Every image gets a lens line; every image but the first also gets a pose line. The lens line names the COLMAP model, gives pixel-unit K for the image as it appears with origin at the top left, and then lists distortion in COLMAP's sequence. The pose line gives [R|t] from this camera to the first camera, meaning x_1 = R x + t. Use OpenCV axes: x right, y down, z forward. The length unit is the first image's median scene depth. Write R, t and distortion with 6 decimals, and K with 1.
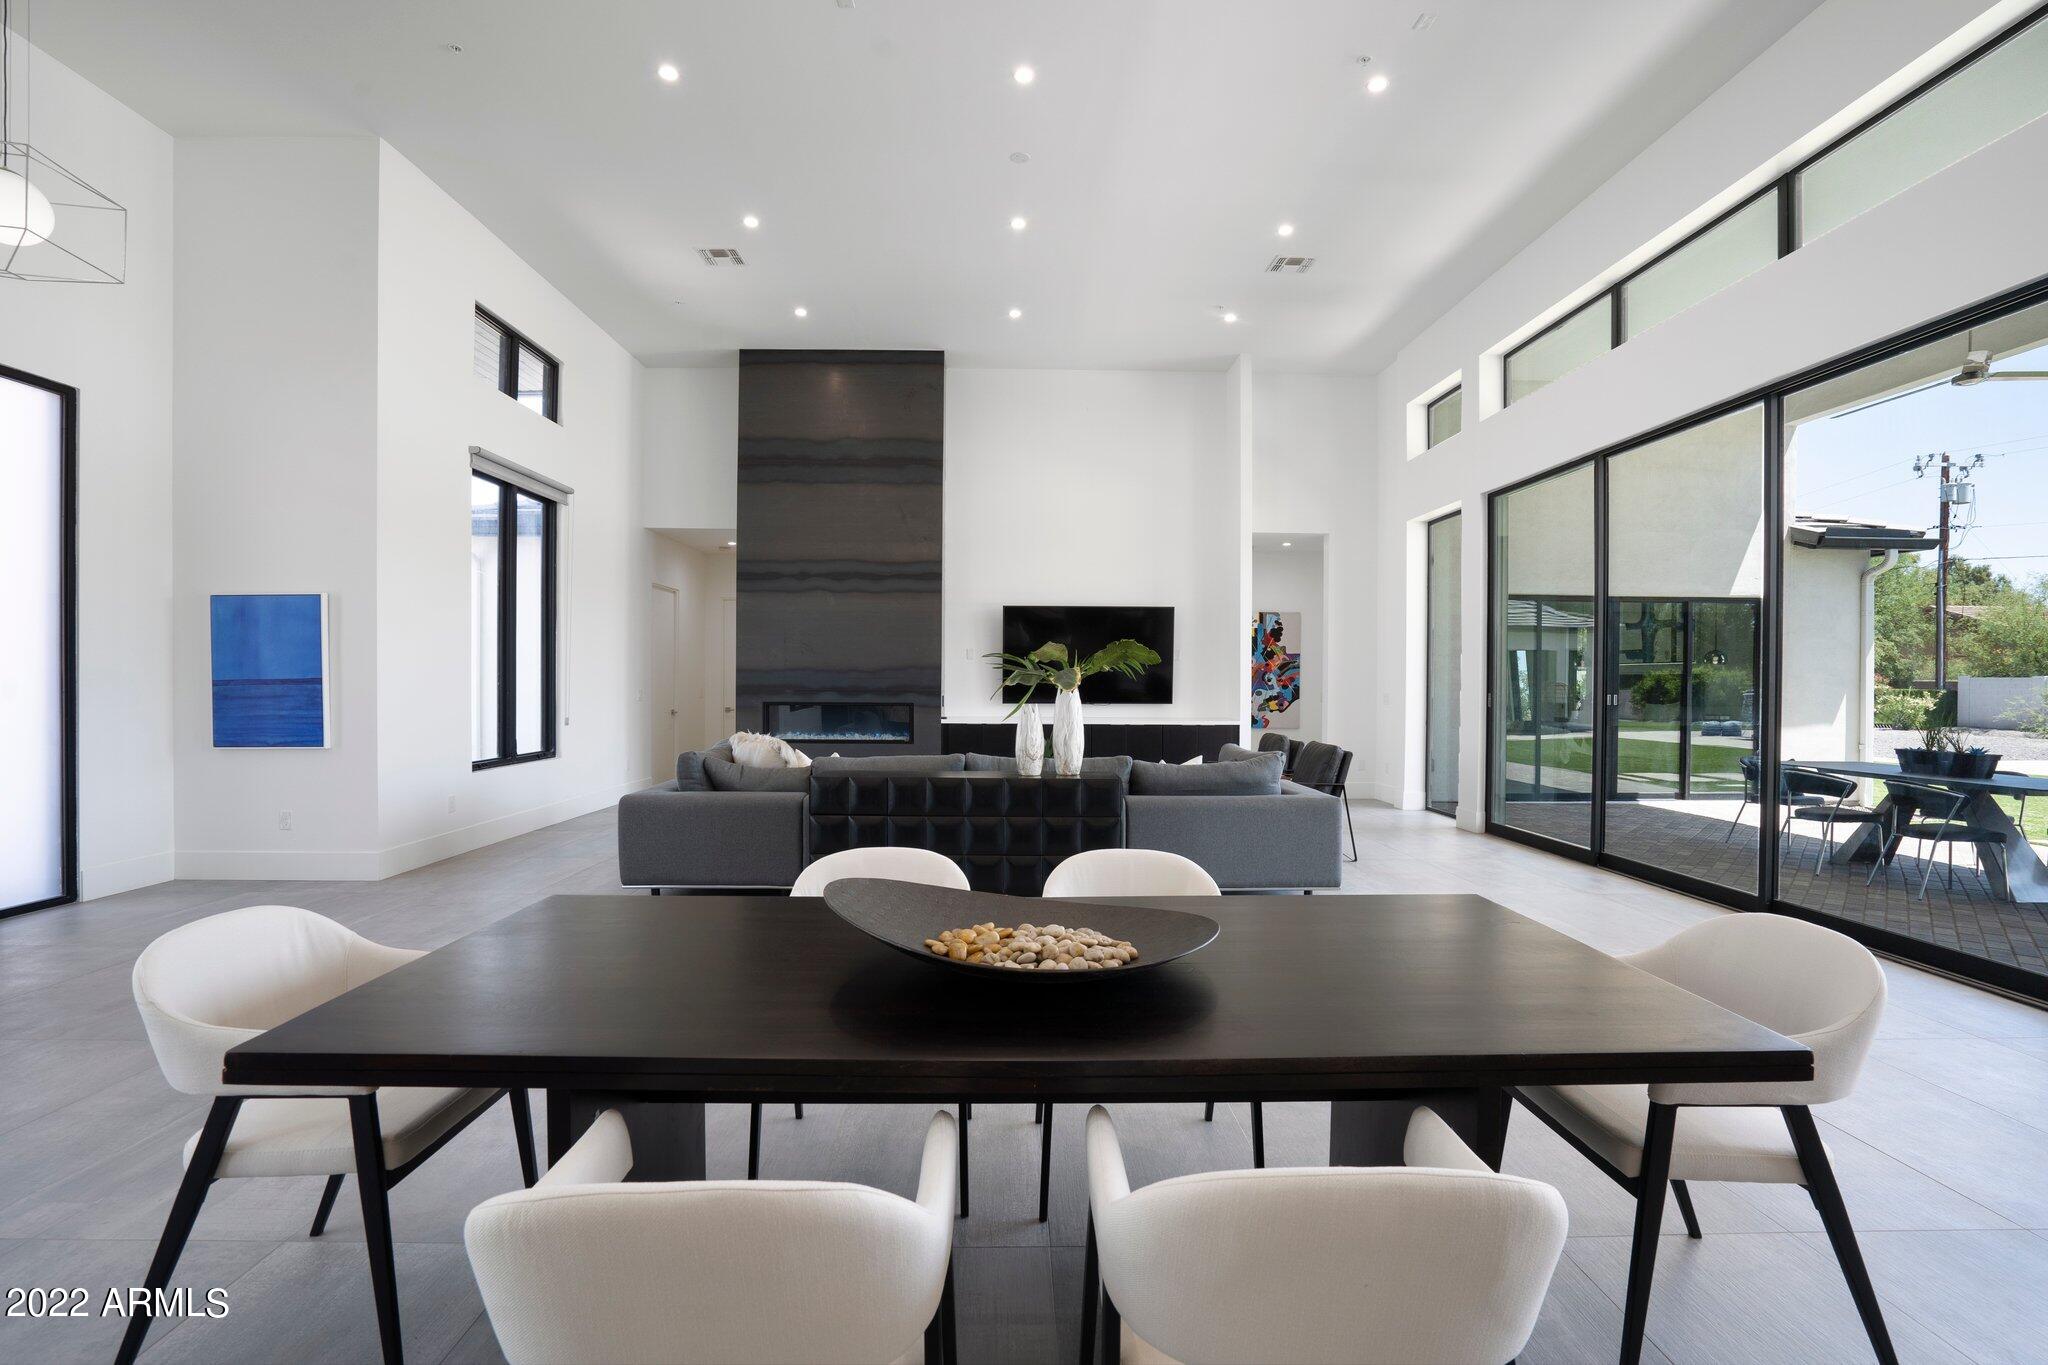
lens RADIAL K [[950.8, 0, 1017.8], [0, 950.8, 695.1], [0, 0, 1]] dist [-0.025984, 0.000555]
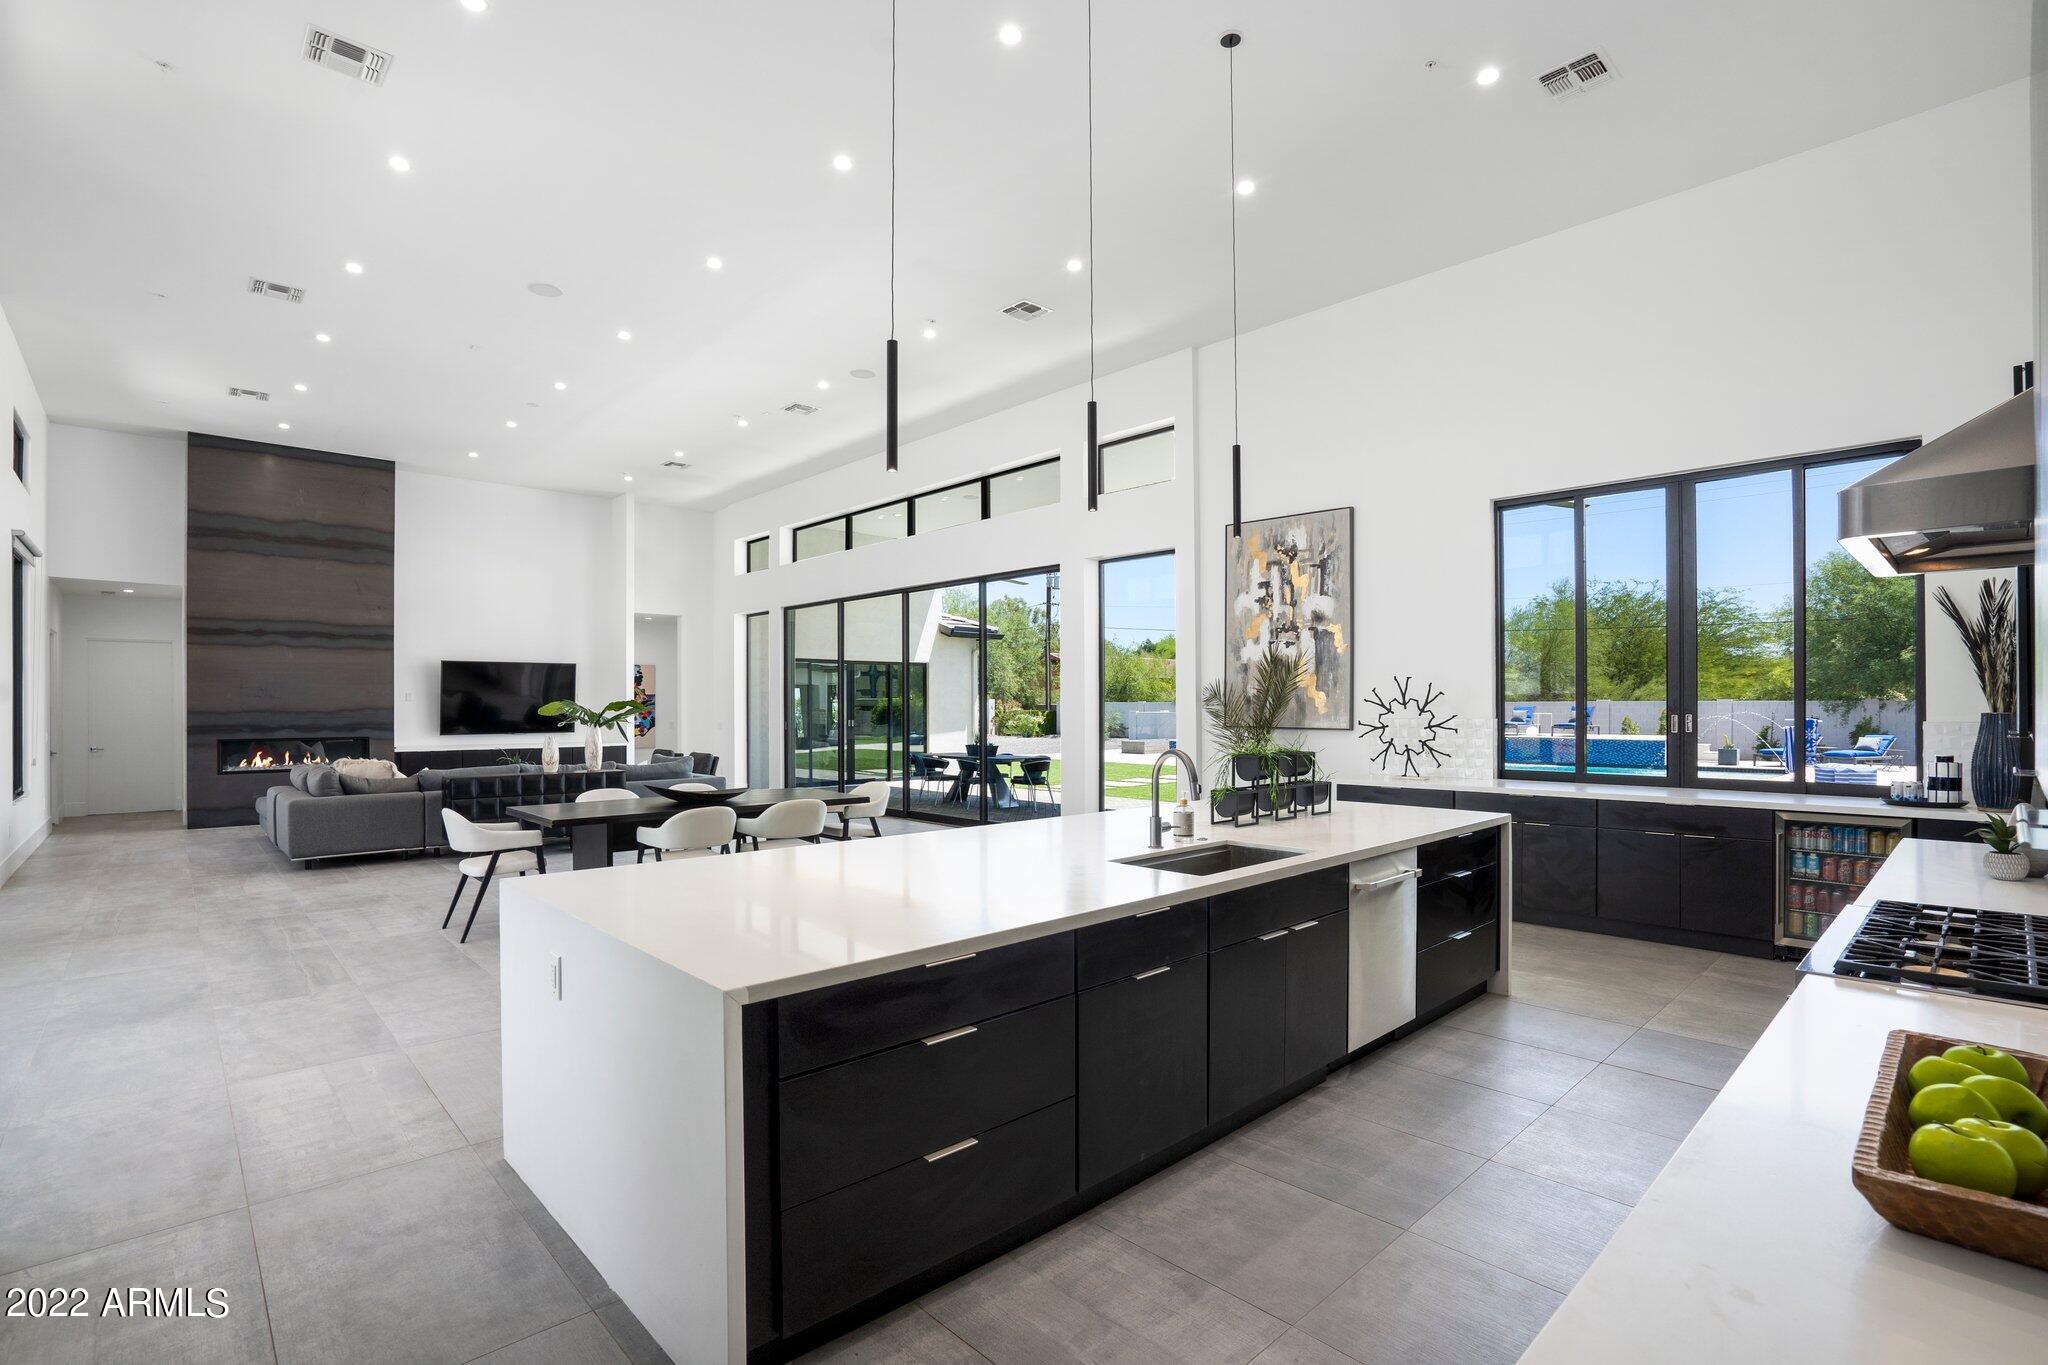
lens RADIAL K [[950.8, 0, 1017.8], [0, 950.8, 695.1], [0, 0, 1]] dist [-0.025984, 0.000555]
pose [[0.748187, -0.000041, 0.663487, -0.290916], [0.016445, 0.999694, -0.018482, -0.009986], [-0.663284, 0.024739, 0.747959, -0.502942]]
